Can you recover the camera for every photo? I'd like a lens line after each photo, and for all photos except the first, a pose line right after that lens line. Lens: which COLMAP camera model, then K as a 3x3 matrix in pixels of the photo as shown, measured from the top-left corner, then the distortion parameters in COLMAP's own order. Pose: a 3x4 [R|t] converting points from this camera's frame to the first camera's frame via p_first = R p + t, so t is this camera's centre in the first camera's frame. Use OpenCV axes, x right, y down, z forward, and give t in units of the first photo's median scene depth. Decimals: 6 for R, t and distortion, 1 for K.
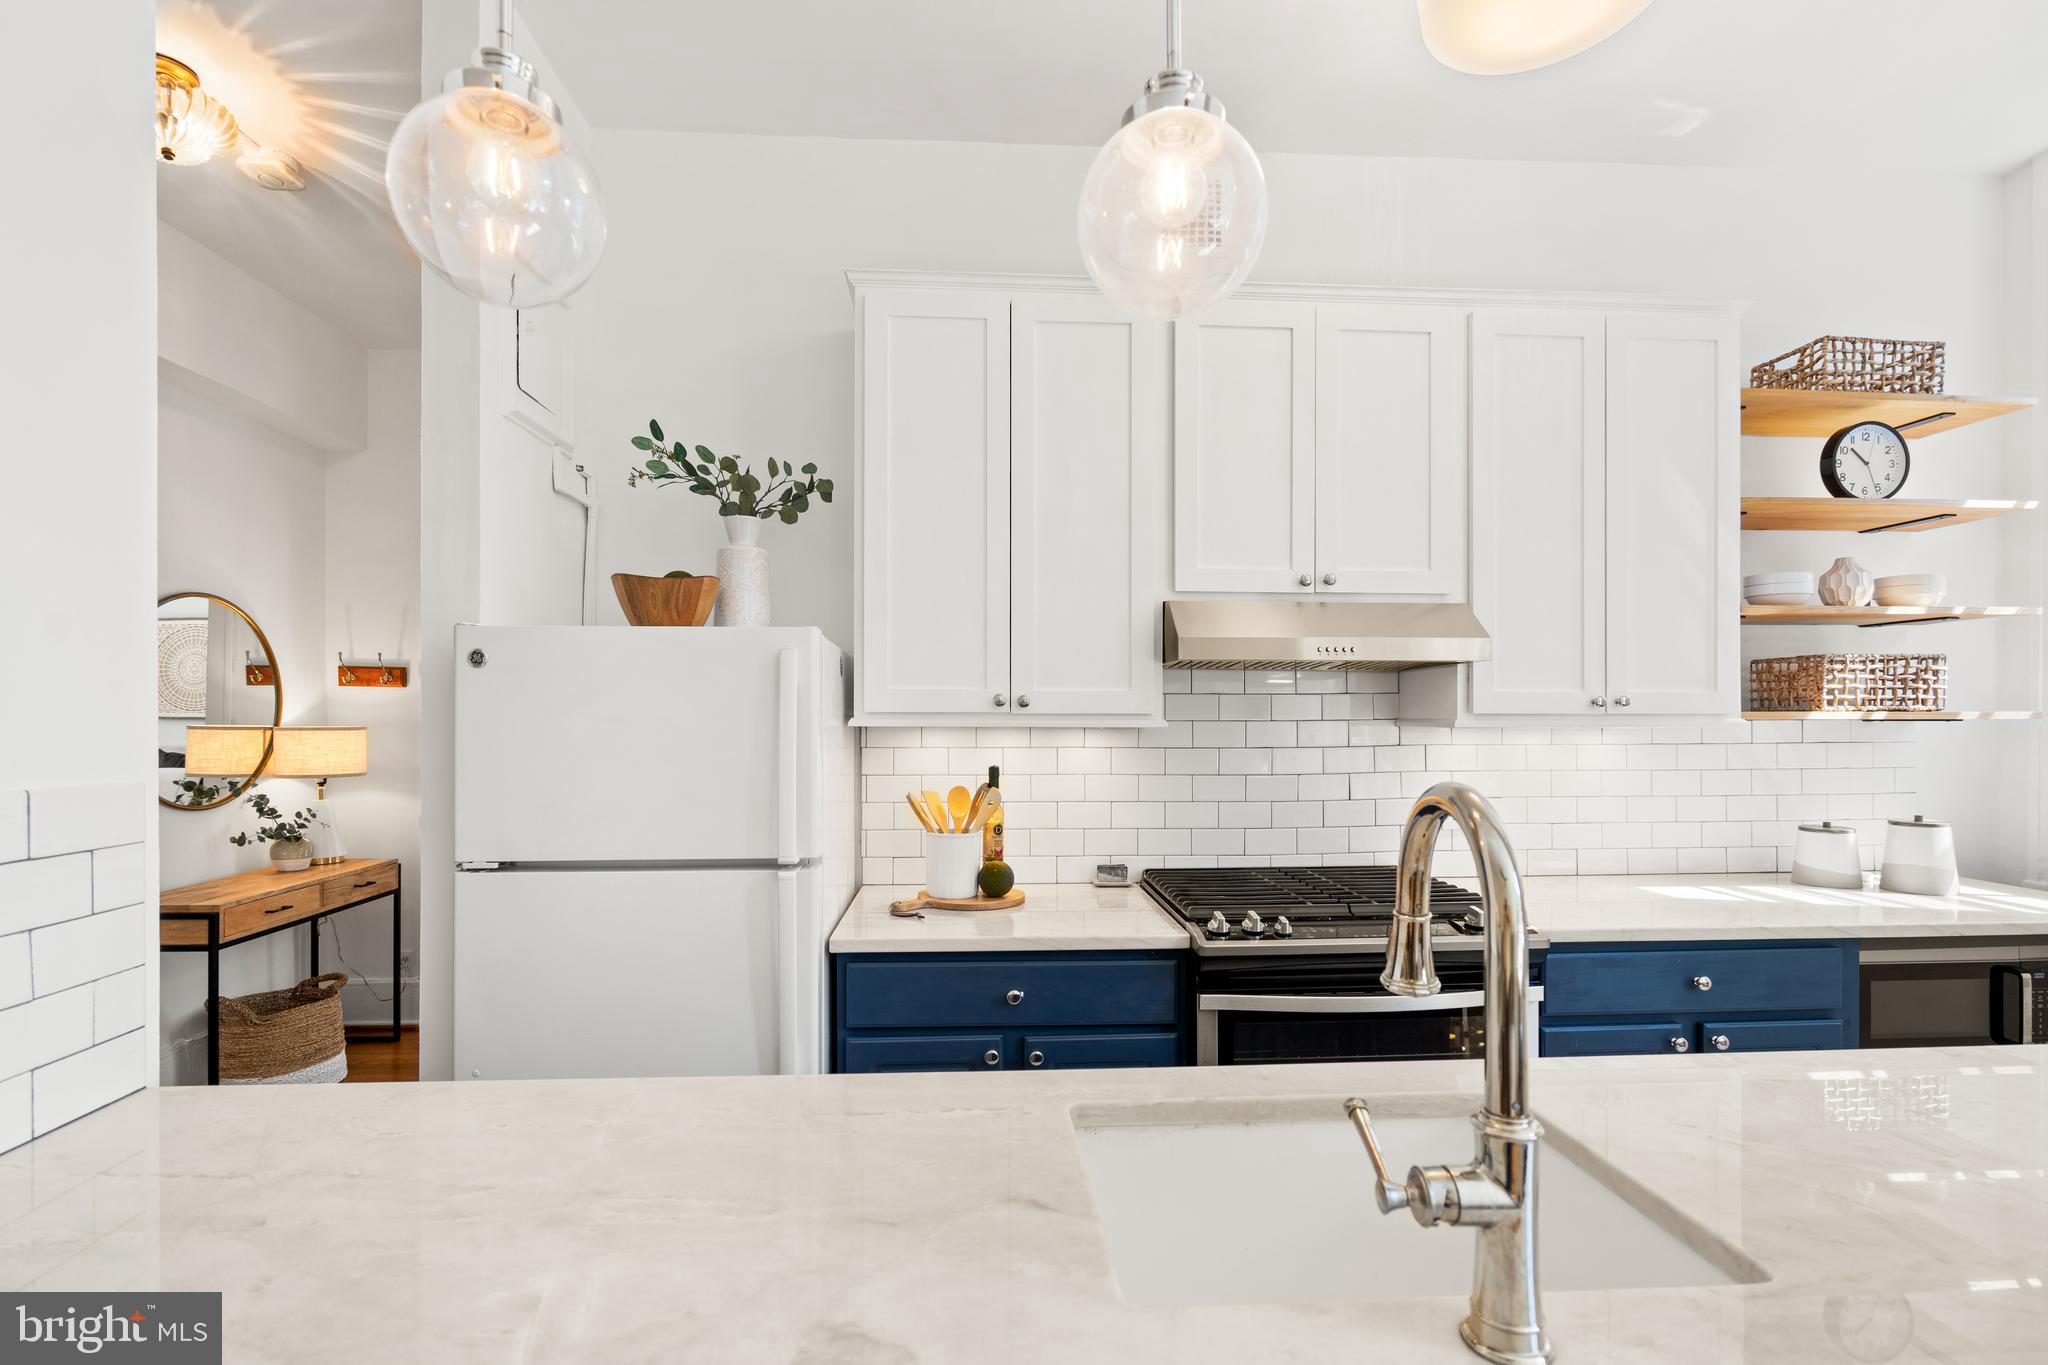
lens RADIAL K [[935.1, 0, 1019.7], [0, 935.1, 718.1], [0, 0, 1]] dist [-0.003076, -0.000222]
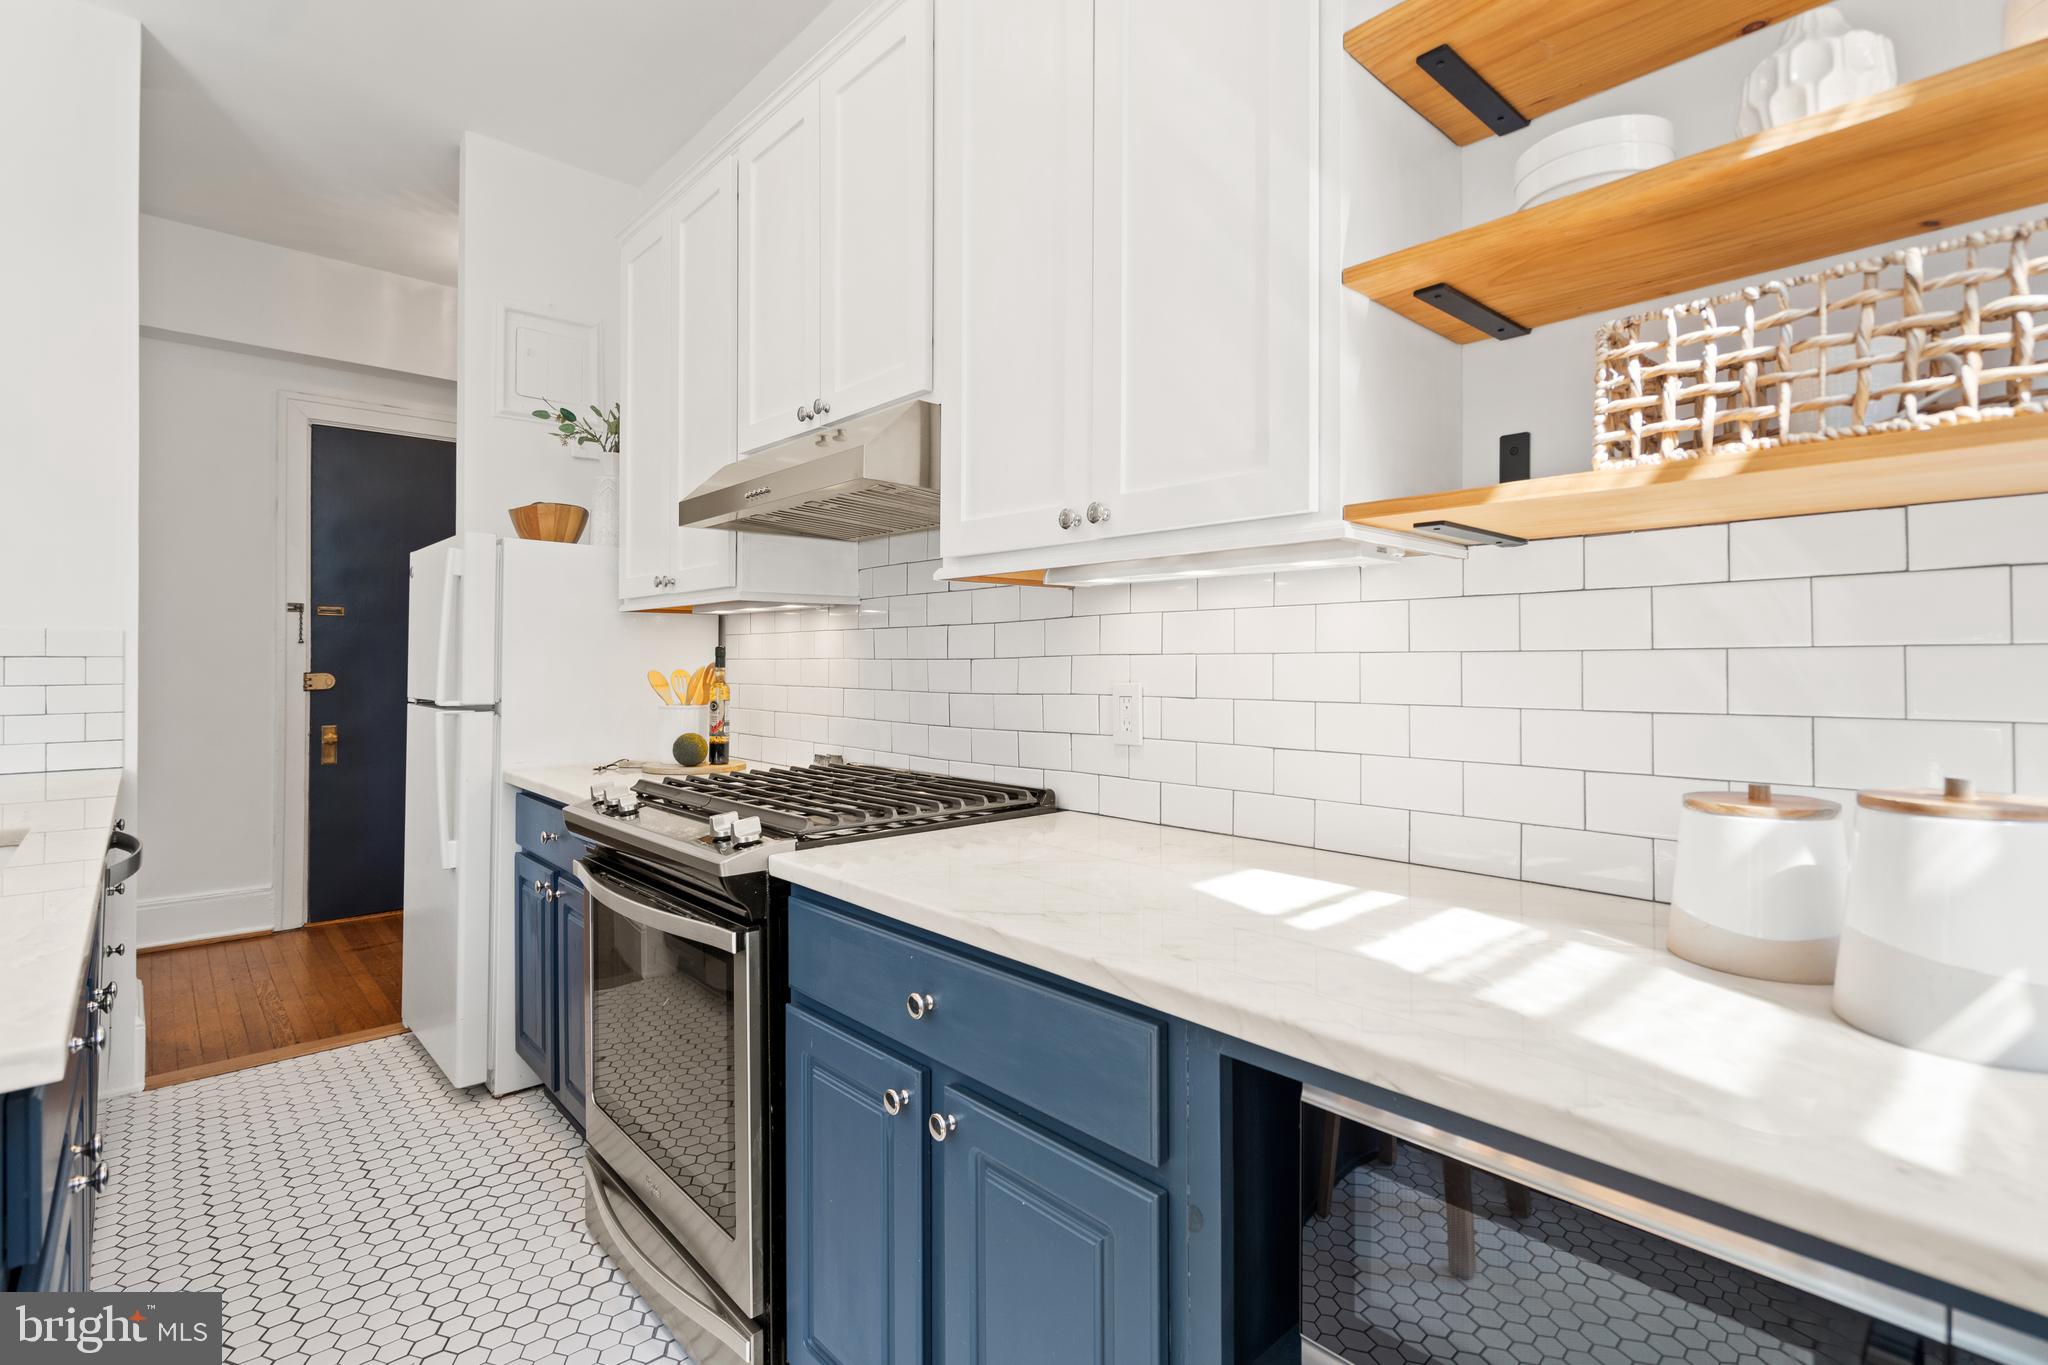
lens RADIAL K [[956.5, 0, 1014.7], [0, 956.5, 655.6], [0, 0, 1]] dist [-0.002264, 0.000065]
pose [[0.627112, -0.004553, -0.778916, 1.010885], [0.001399, 0.999988, -0.004719, 0.066245], [0.778928, 0.001870, 0.627111, 0.574185]]
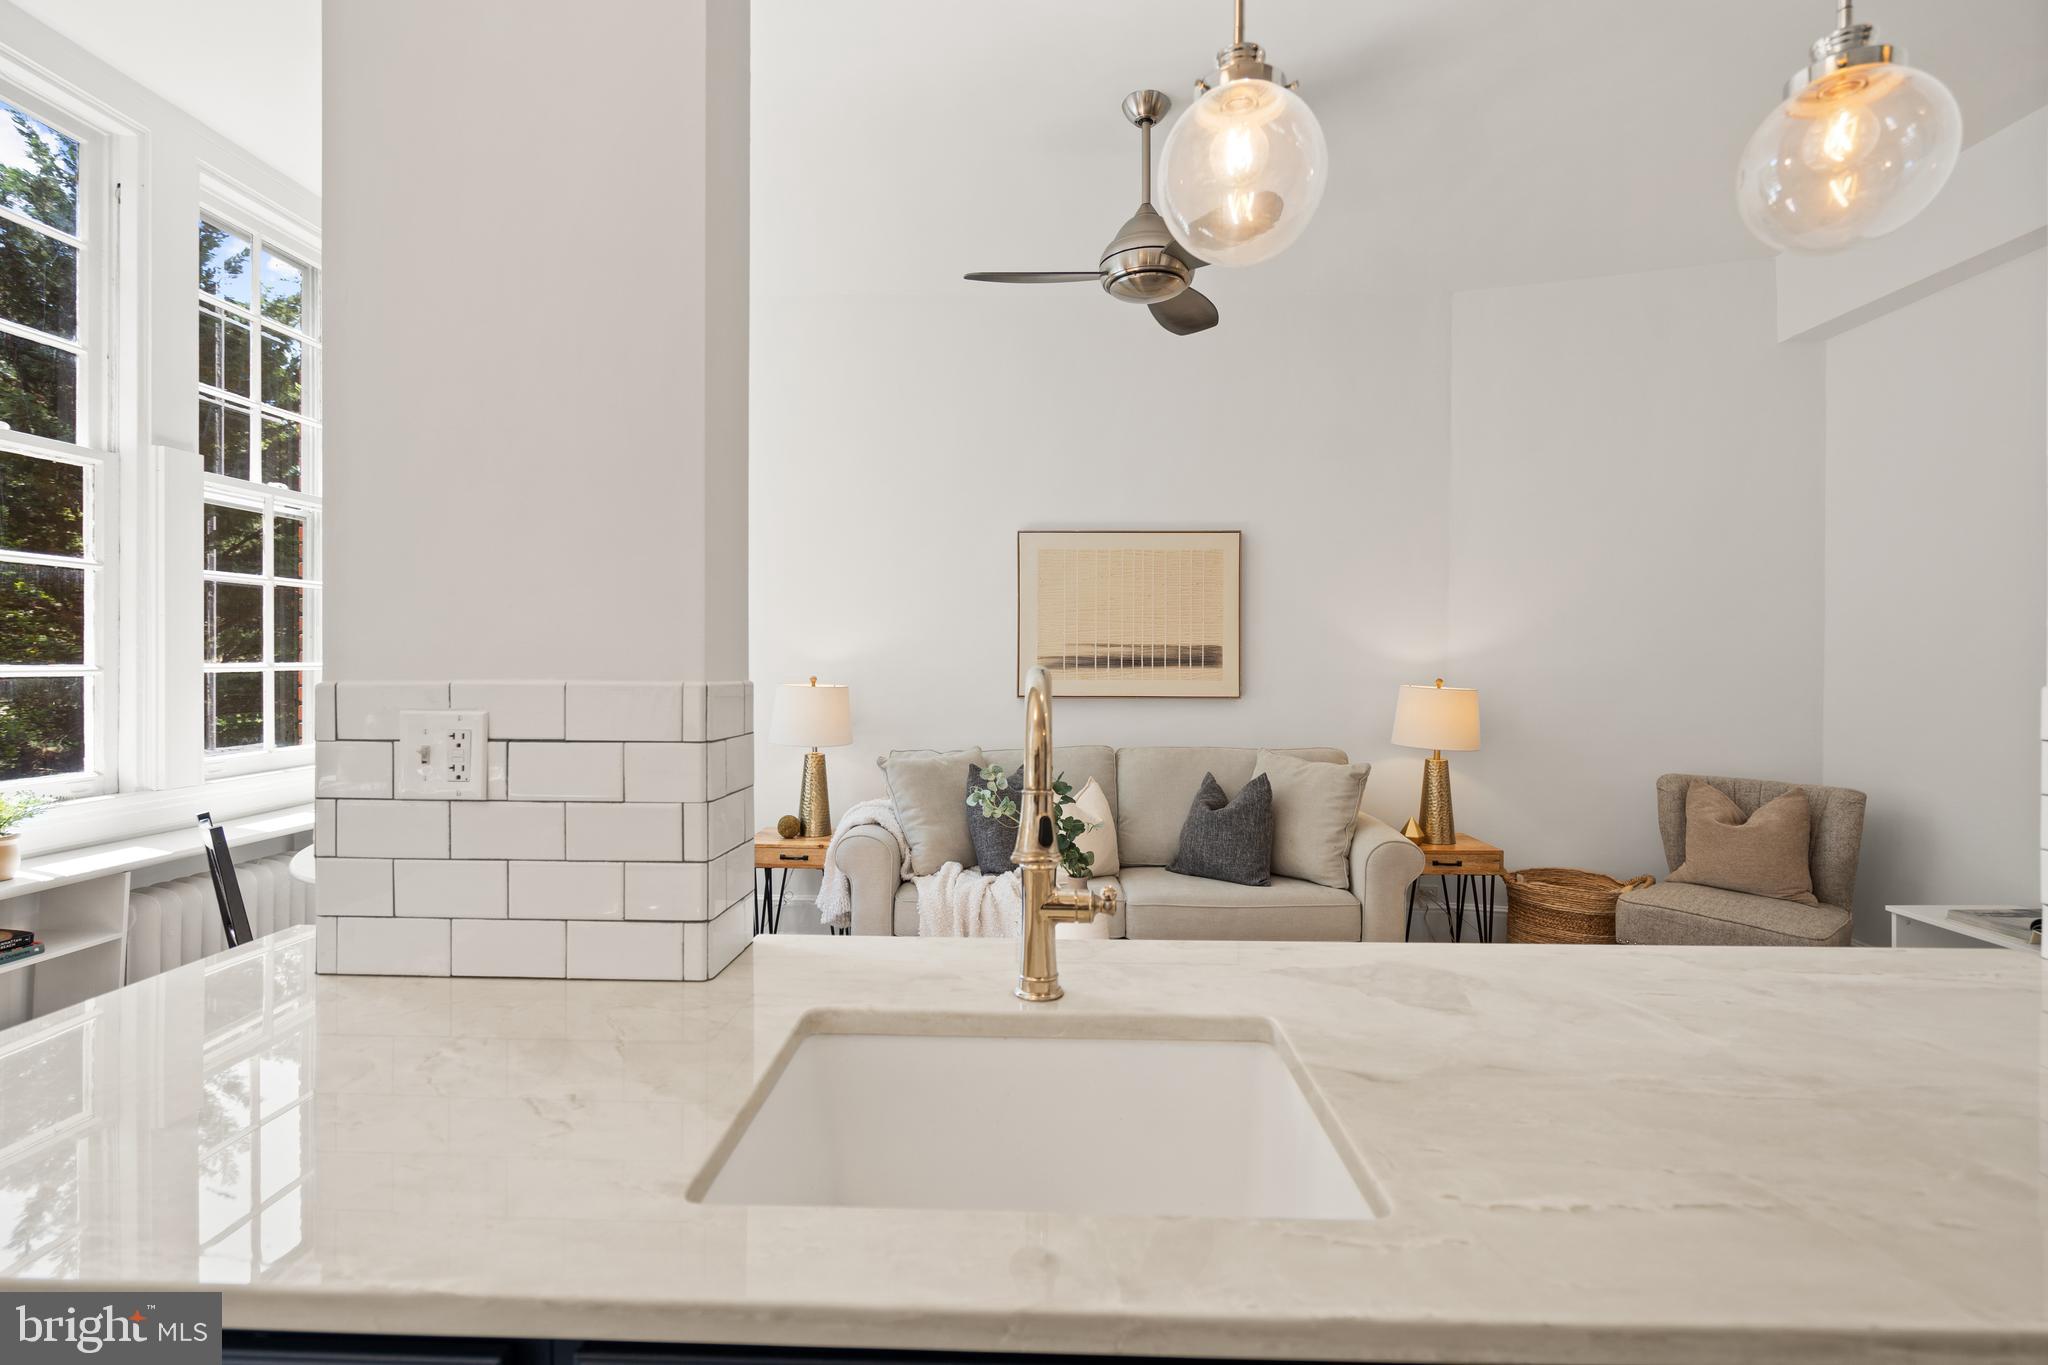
lens RADIAL K [[956.5, 0, 1014.7], [0, 956.5, 655.6], [0, 0, 1]] dist [-0.002264, 0.000065]
pose [[-0.996002, -0.004547, 0.089210, 0.118593], [-0.004618, 0.999989, -0.000599, 0.018428], [-0.089206, -0.001008, -0.996013, 0.783620]]
